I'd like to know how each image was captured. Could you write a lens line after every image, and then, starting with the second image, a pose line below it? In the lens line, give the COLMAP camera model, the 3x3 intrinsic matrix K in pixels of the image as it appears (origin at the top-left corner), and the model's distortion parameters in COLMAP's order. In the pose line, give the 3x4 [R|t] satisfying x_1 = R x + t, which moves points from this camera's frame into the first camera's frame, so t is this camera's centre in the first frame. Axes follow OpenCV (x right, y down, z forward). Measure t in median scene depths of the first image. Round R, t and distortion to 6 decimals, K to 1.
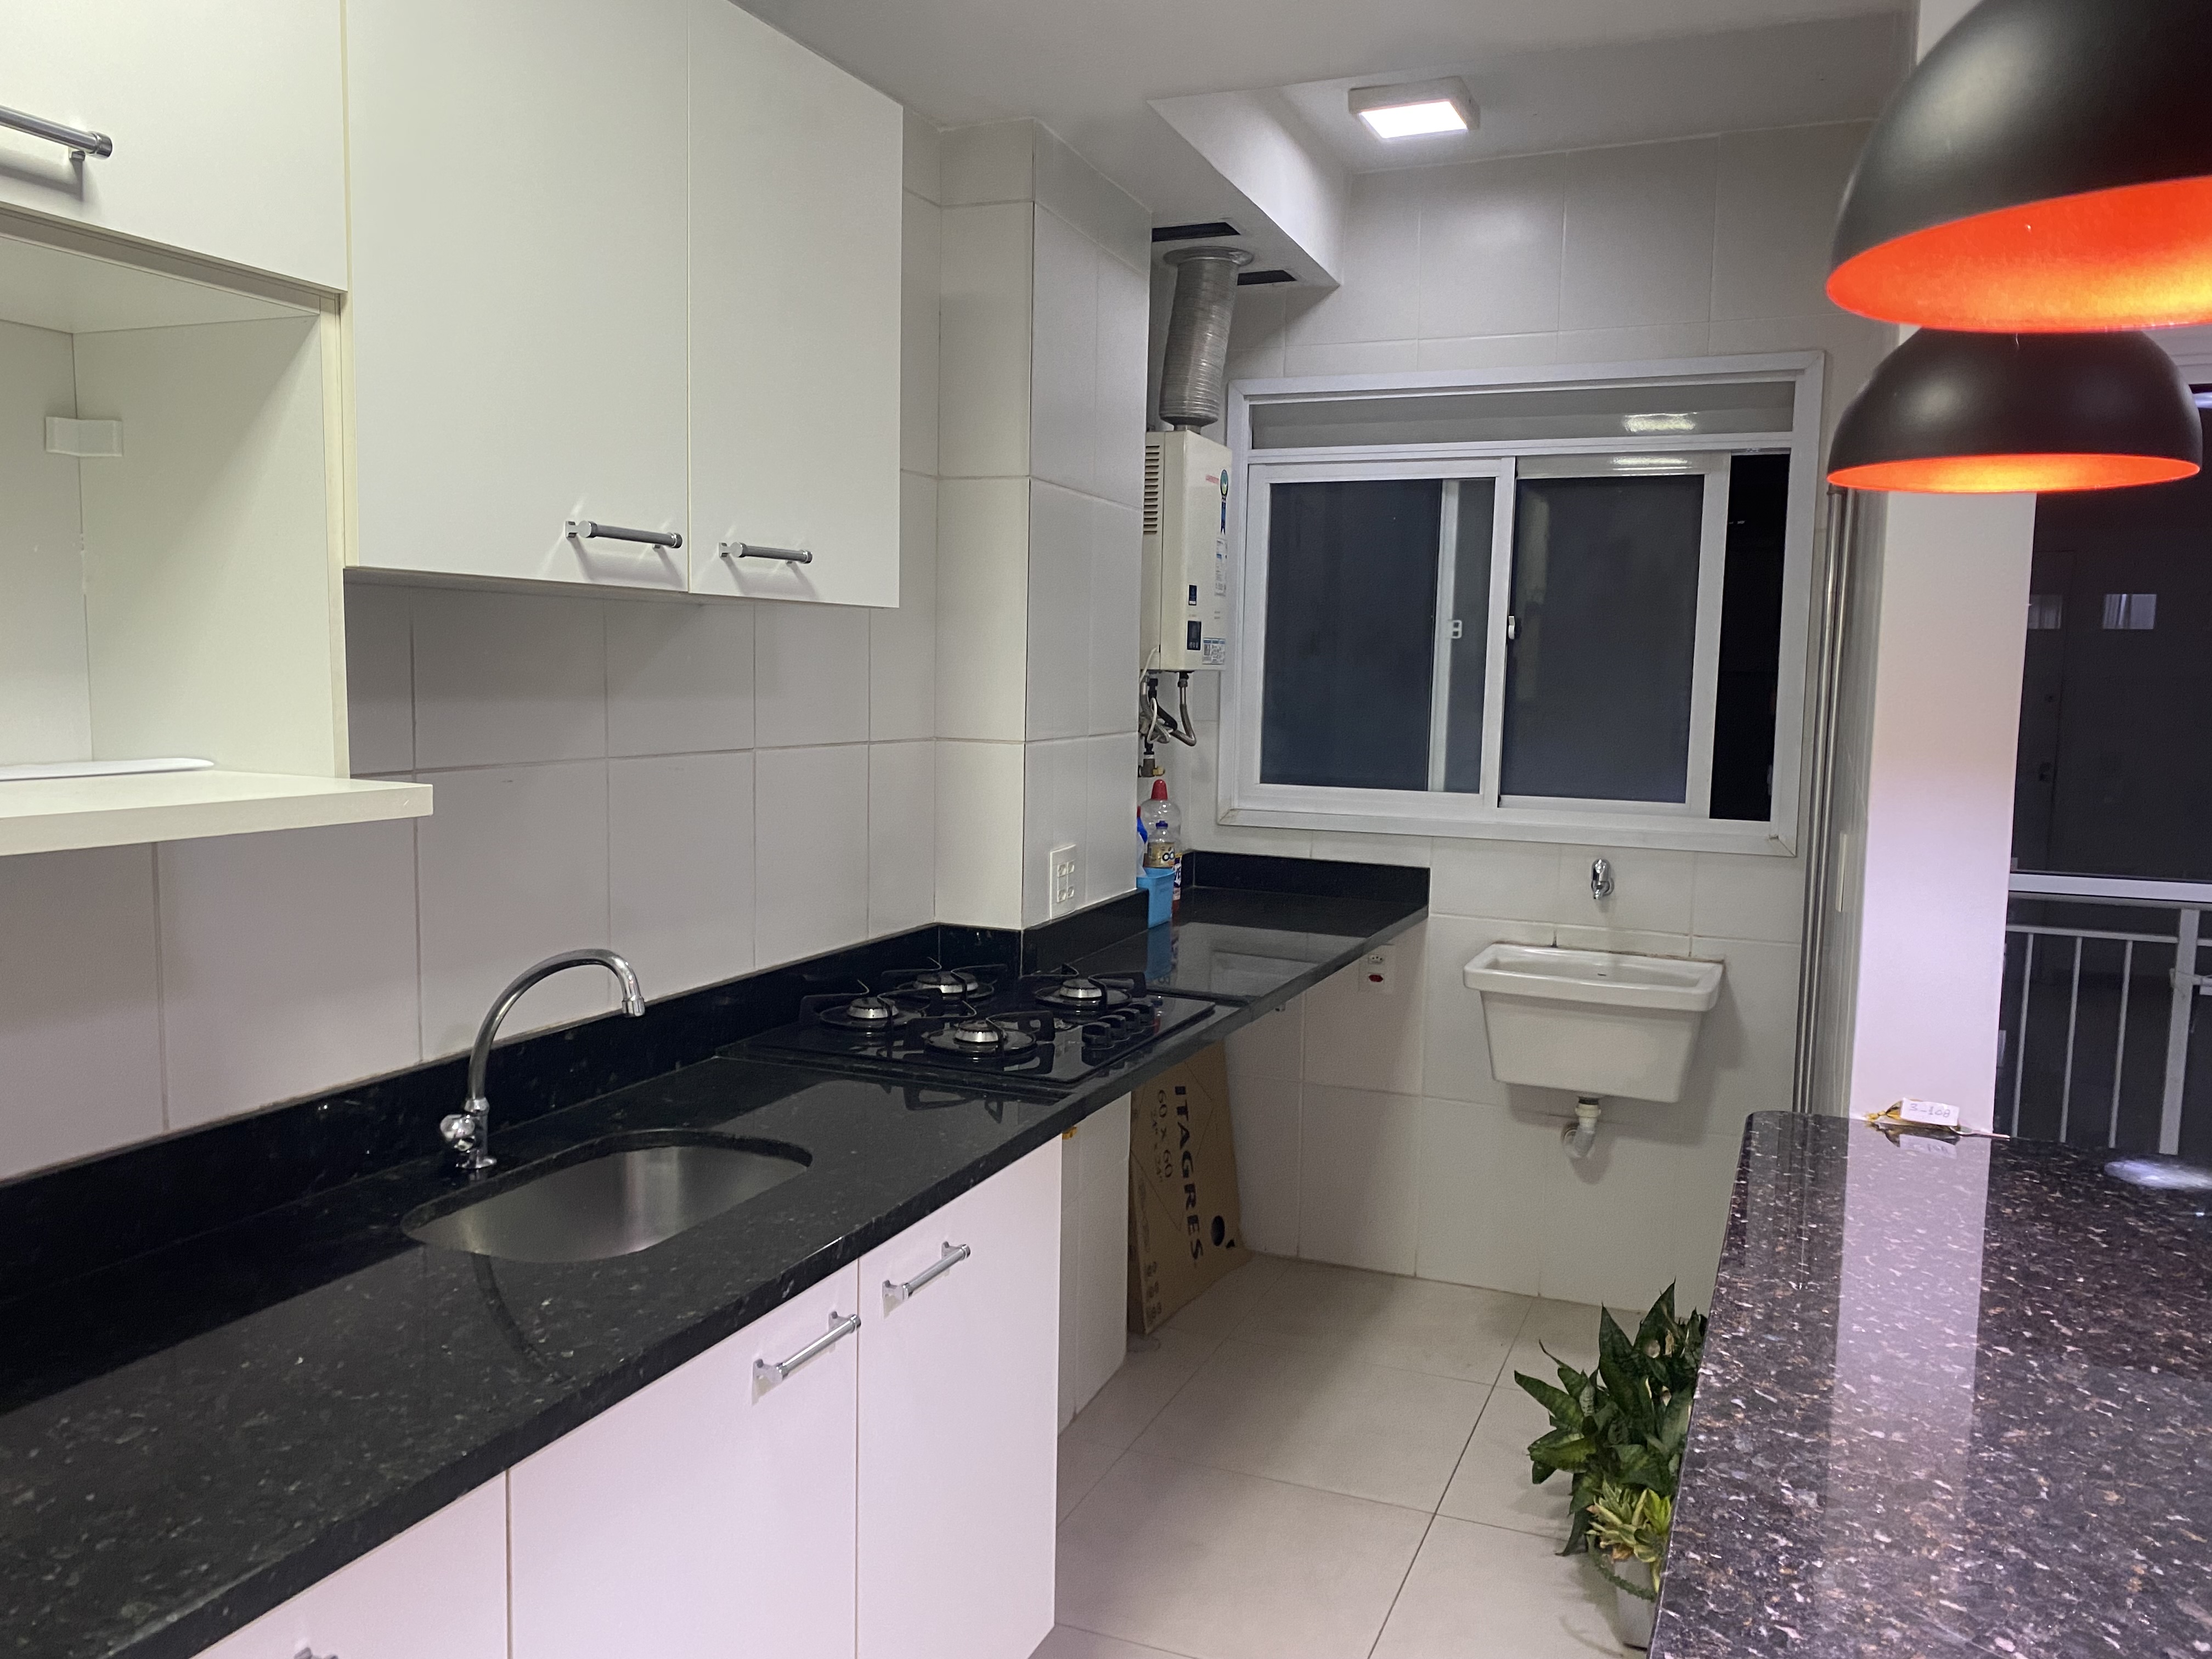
lens RADIAL K [[1671.0, 0, 1106.0], [0, 1671.0, 829.5], [0, 0, 1]] dist [0.128922, -0.227456]
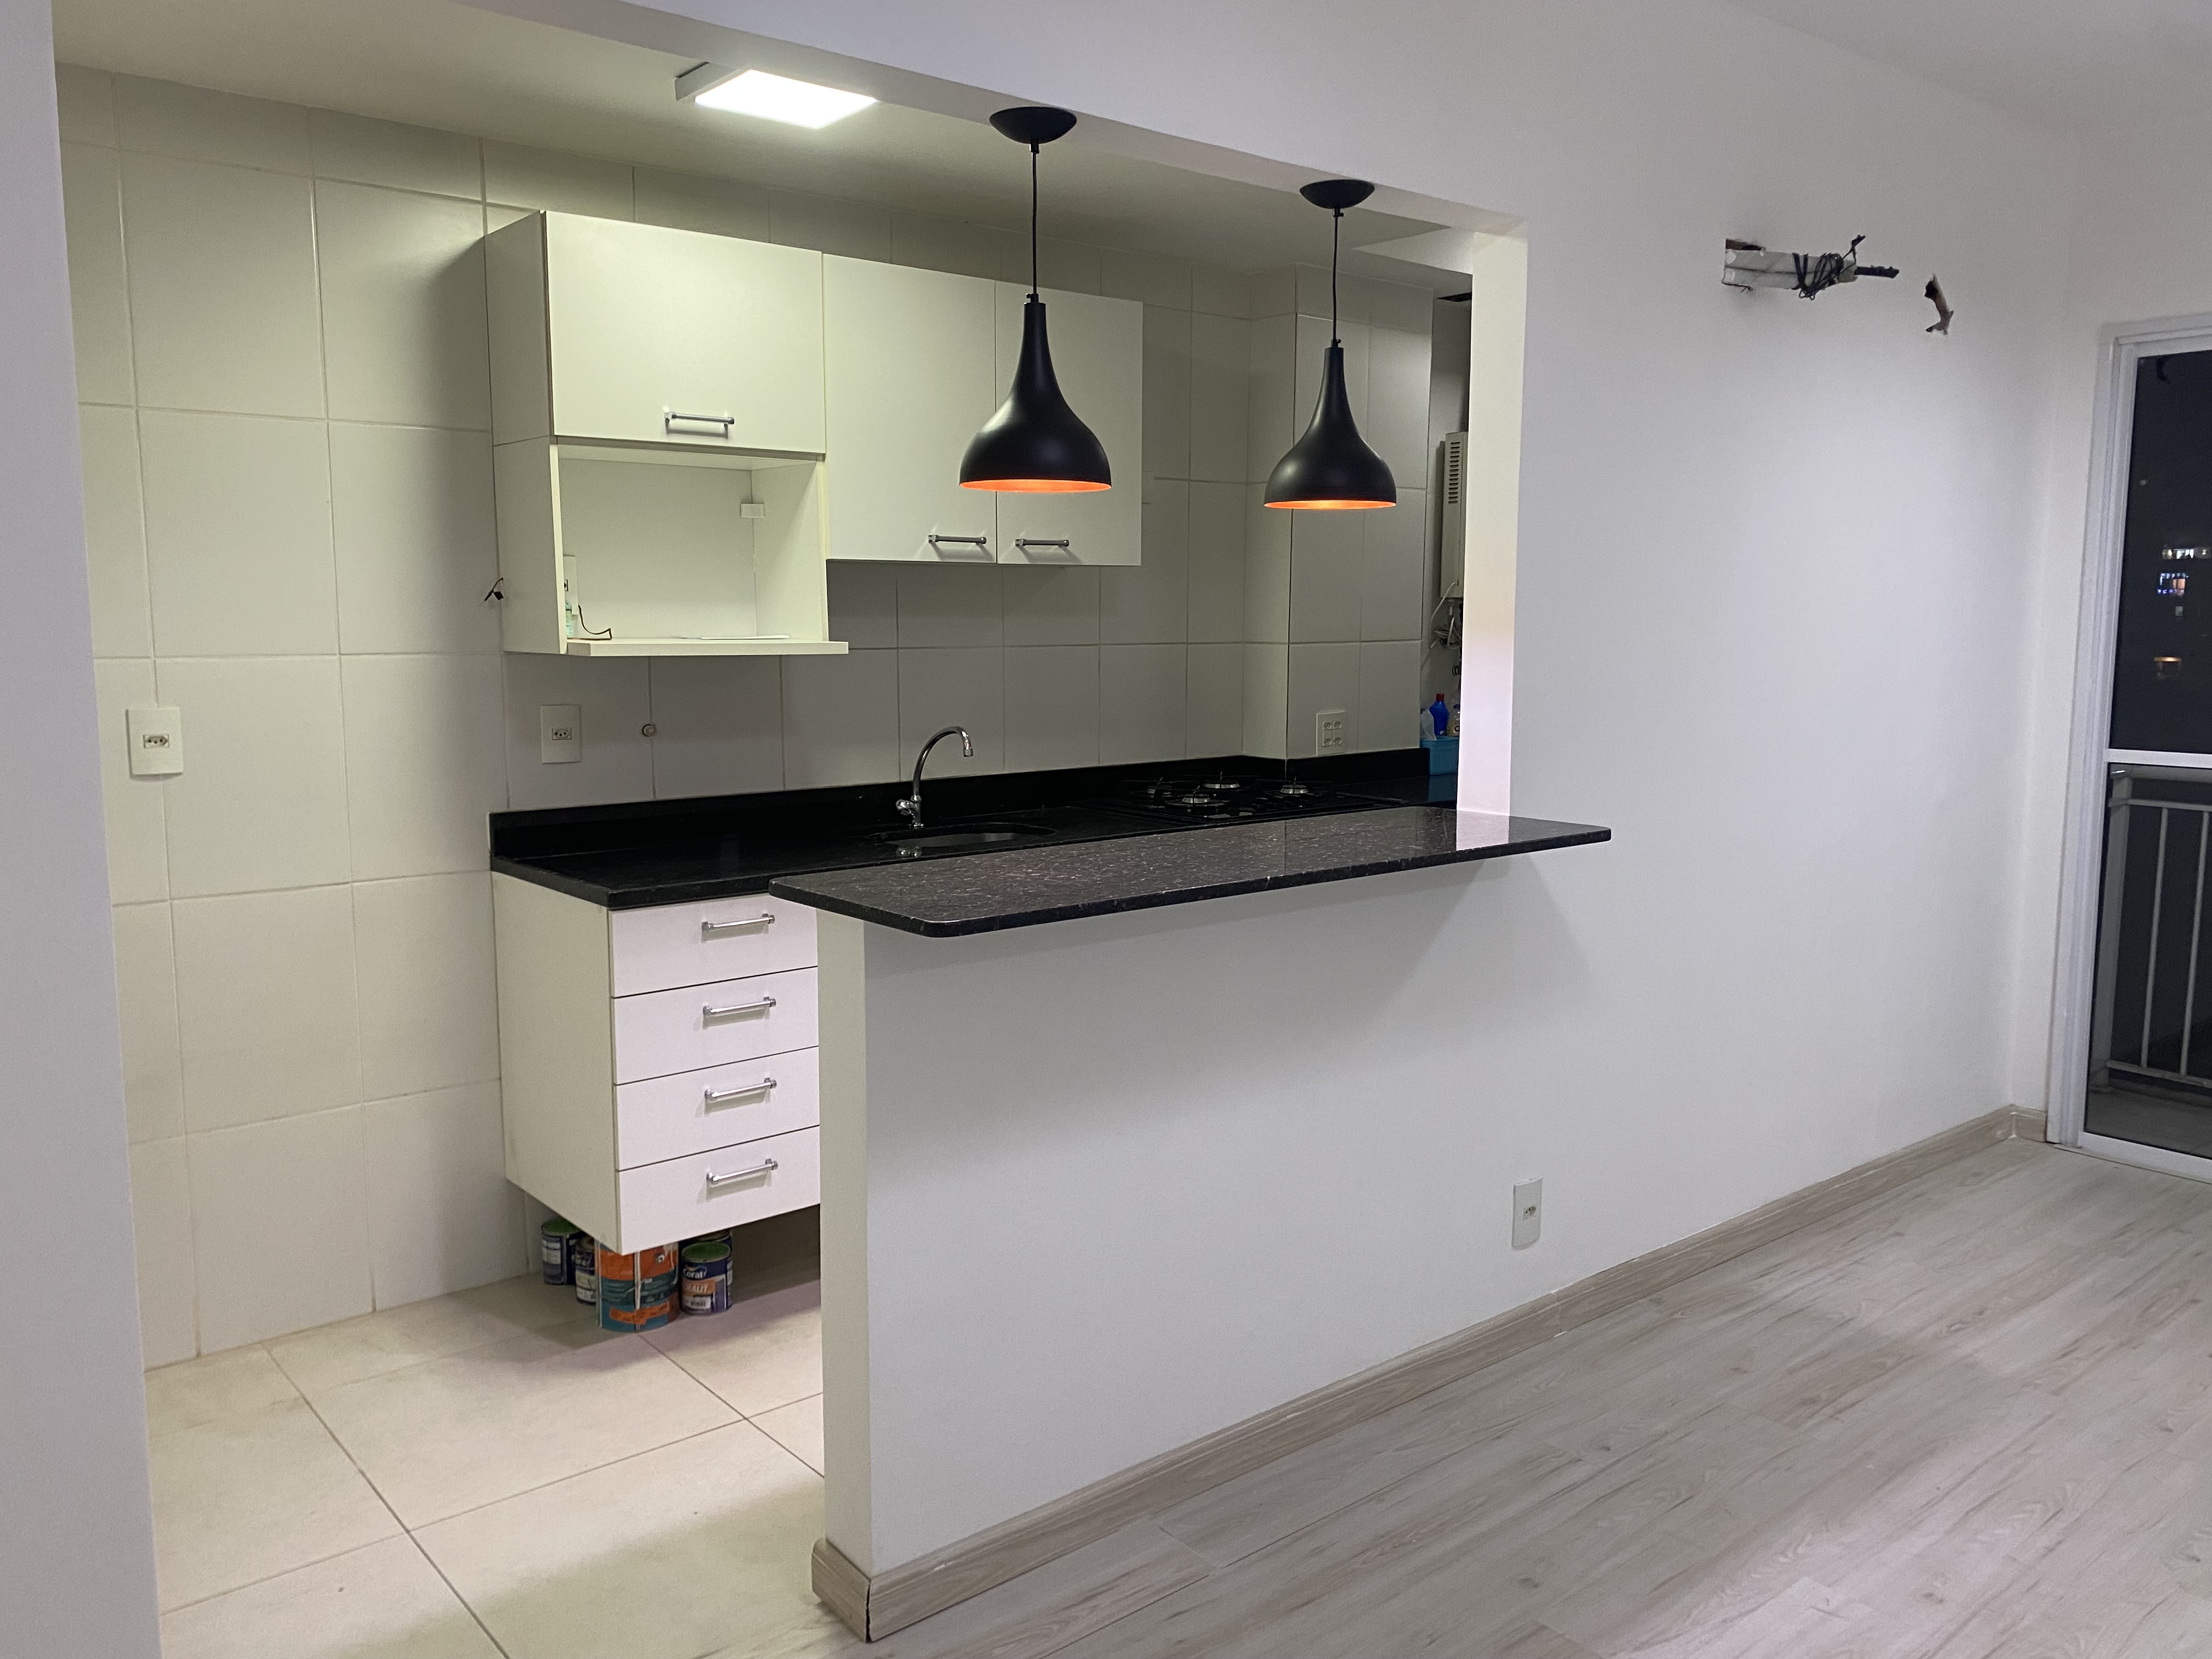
lens RADIAL K [[1663.8, 0, 1102.4], [0, 1663.8, 781.2], [0, 0, 1]] dist [0.119981, -0.131624]
pose [[0.885686, 0.032227, -0.463166, 0.572025], [-0.030696, 0.999470, 0.010843, 0.073338], [0.463270, 0.004614, 0.886205, -0.547179]]
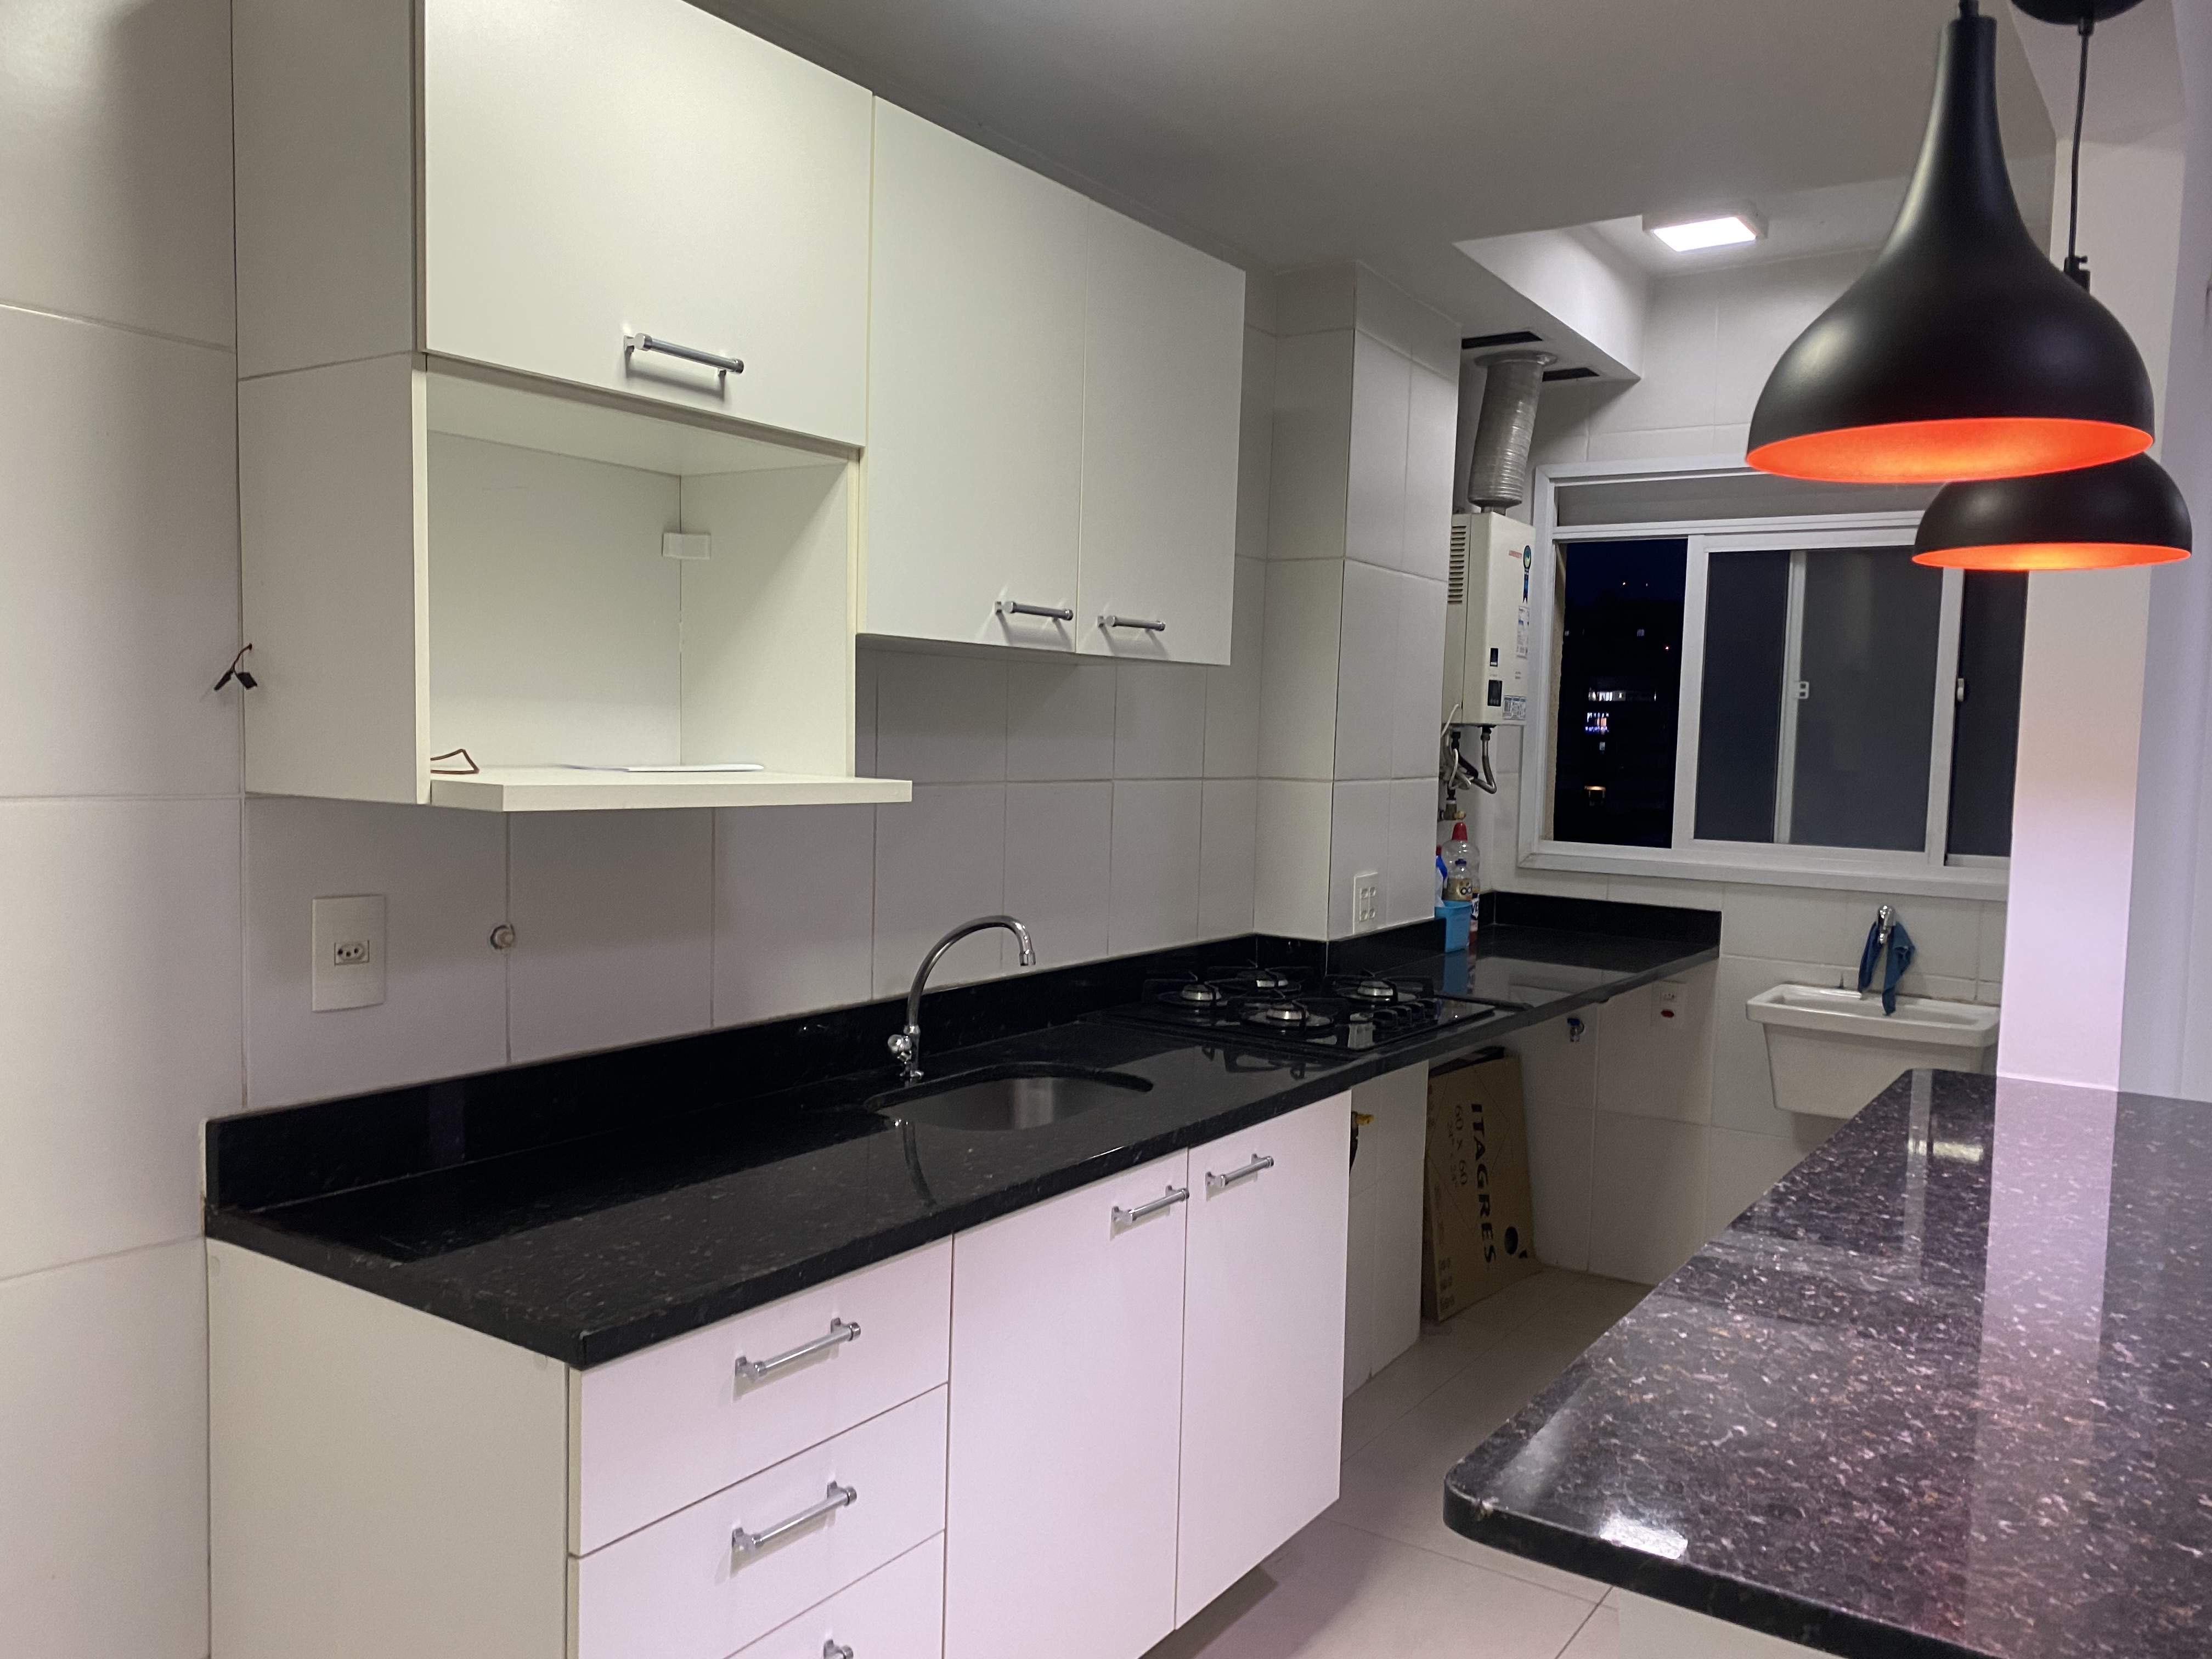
lens RADIAL K [[1671.0, 0, 1106.0], [0, 1671.0, 829.5], [0, 0, 1]] dist [0.128922, -0.227456]
pose [[0.980618, 0.020514, -0.194852, 0.025818], [-0.028278, 0.998910, -0.037146, 0.031910], [0.193877, 0.041936, 0.980129, -0.194089]]
